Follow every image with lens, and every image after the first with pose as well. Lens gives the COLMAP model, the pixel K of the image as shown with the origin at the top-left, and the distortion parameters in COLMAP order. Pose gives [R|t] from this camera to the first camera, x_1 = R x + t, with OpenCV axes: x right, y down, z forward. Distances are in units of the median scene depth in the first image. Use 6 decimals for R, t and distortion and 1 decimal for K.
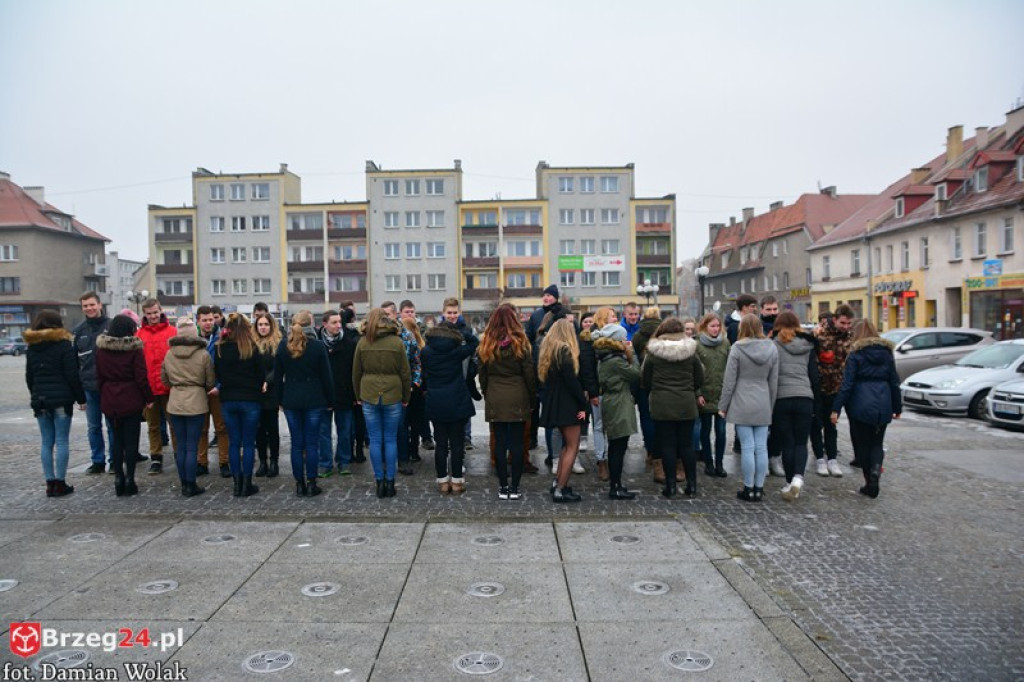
lens RADIAL K [[779.7, 0, 512.0], [0, 779.7, 341.0], [0, 0, 1]] dist [-0.123921, 0.137286]
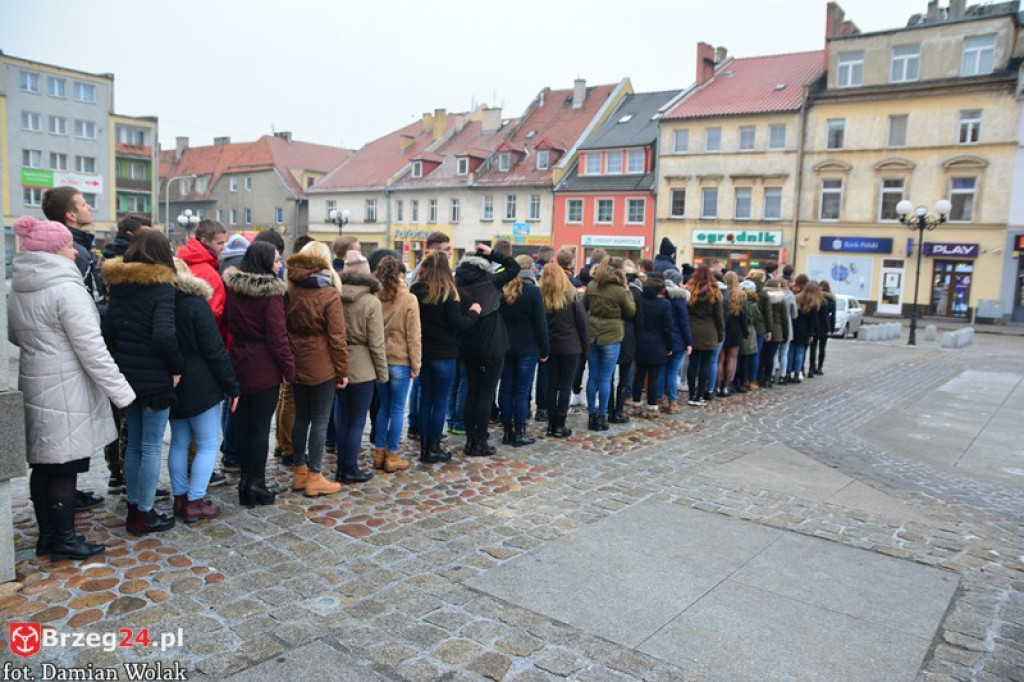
lens RADIAL K [[779.7, 0, 512.0], [0, 779.7, 341.0], [0, 0, 1]] dist [-0.123921, 0.137286]
pose [[0.614402, -0.045053, 0.787706, -0.267687], [-0.028356, 0.996463, 0.079110, -0.002648], [-0.788483, -0.070942, 0.610951, 0.070433]]
